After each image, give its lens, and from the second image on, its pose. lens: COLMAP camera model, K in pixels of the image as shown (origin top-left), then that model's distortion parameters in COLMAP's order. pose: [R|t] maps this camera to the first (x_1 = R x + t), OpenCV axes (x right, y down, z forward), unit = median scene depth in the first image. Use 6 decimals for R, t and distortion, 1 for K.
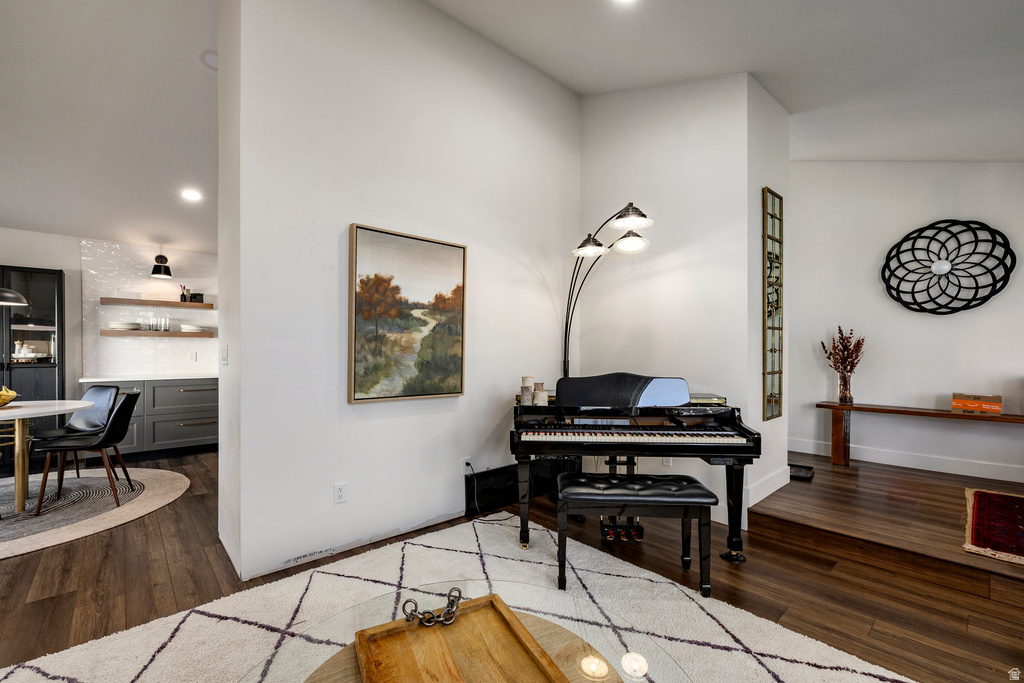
lens RADIAL K [[431.9, 0, 506.5], [0, 431.9, 350.1], [0, 0, 1]] dist [0.000071, 0.000208]
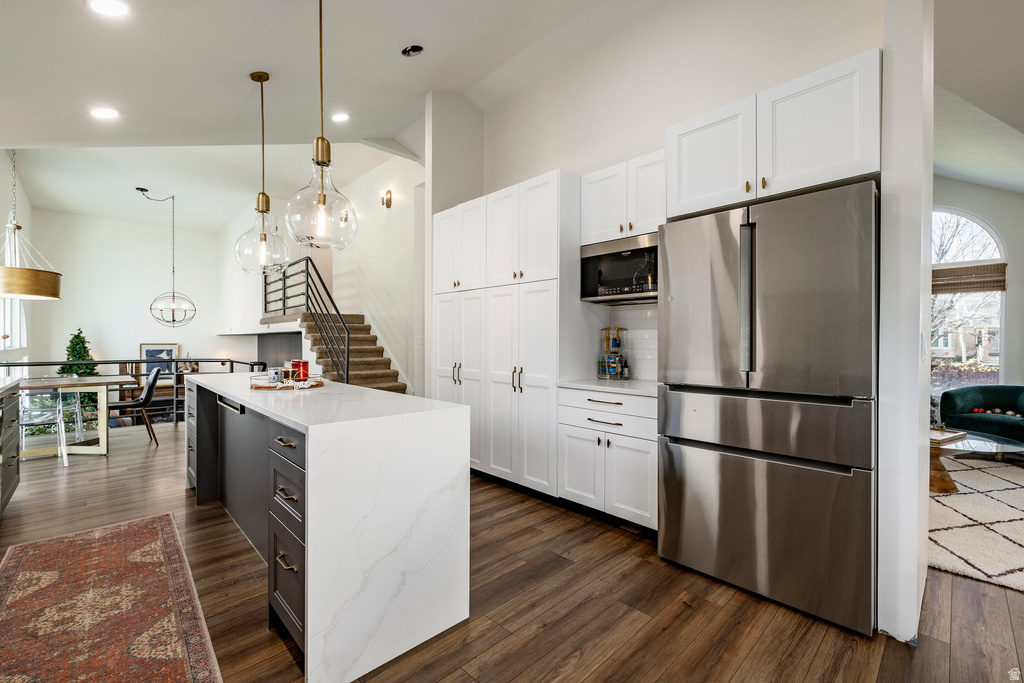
lens RADIAL K [[431.5, 0, 512.0], [0, 431.5, 341.5], [0, 0, 1]] dist [0.001451, -0.000140]
pose [[-0.038530, -0.003788, 0.999250, -1.146301], [-0.008080, 0.999961, 0.003479, 0.005408], [-0.999225, -0.007940, -0.038560, 1.460385]]
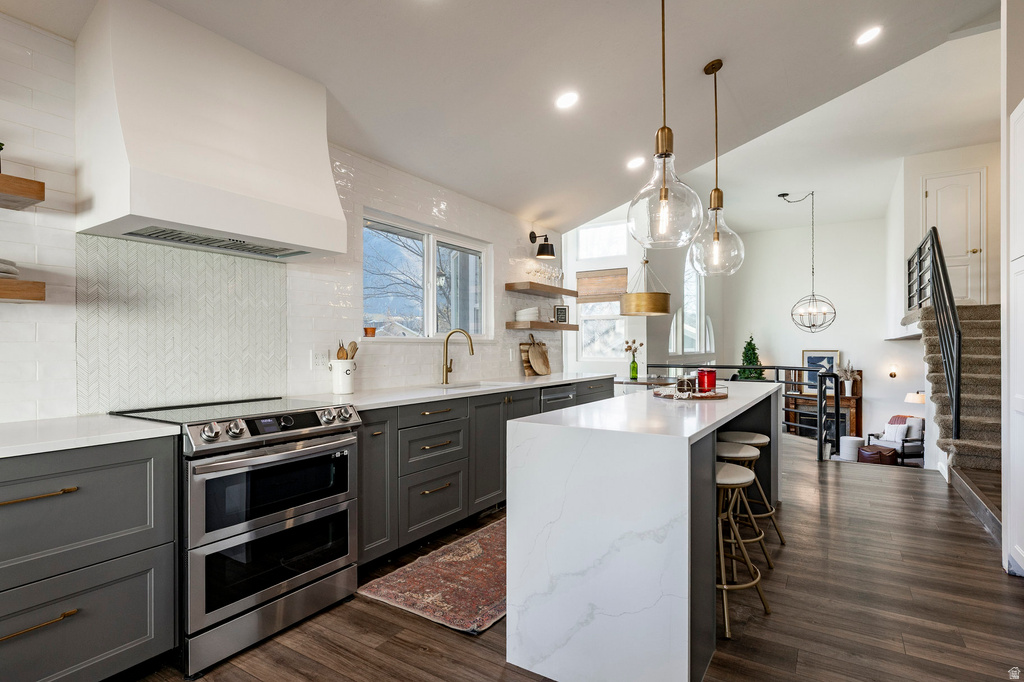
lens RADIAL K [[518.3, 0, 512.0], [0, 518.3, 341.0], [0, 0, 1]] dist [-0.000800, -0.000011]
pose [[0.962284, -0.000323, 0.272047, -0.843667], [0.001887, 0.999983, -0.005490, 0.004211], [-0.272041, 0.005796, 0.962268, 1.031422]]
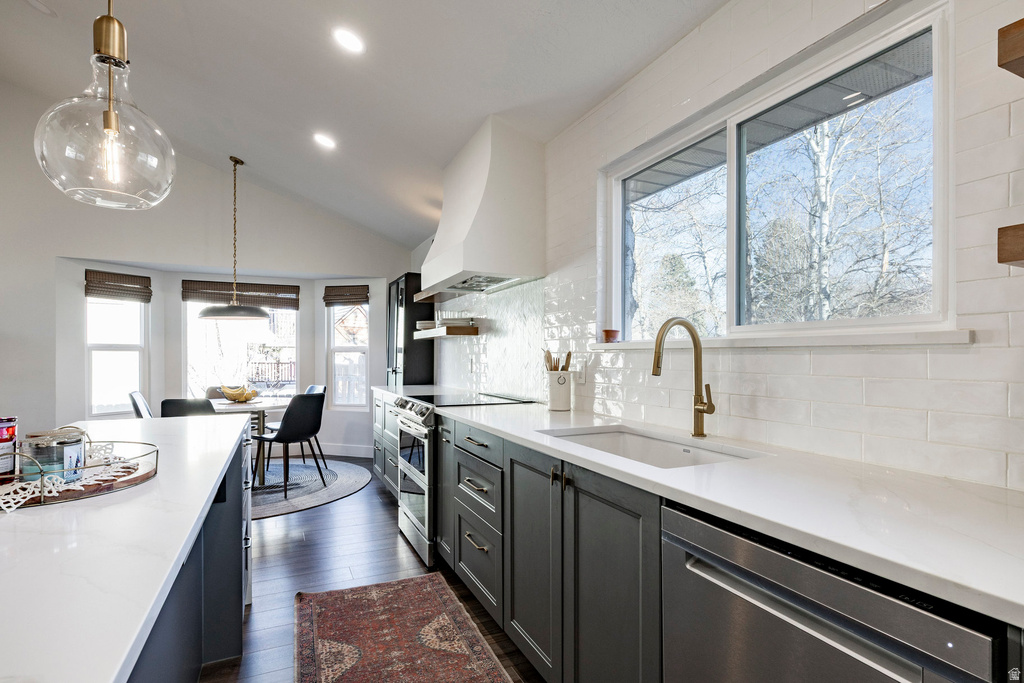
lens RADIAL K [[516.2, 0, 511.7], [0, 516.2, 353.5], [0, 0, 1]] dist [-0.002528, 0.000294]
pose [[-0.293858, -0.007073, -0.955823, -0.000434], [0.003898, 0.999955, -0.008598, 0.011493], [0.955841, -0.006253, -0.293817, 2.305991]]
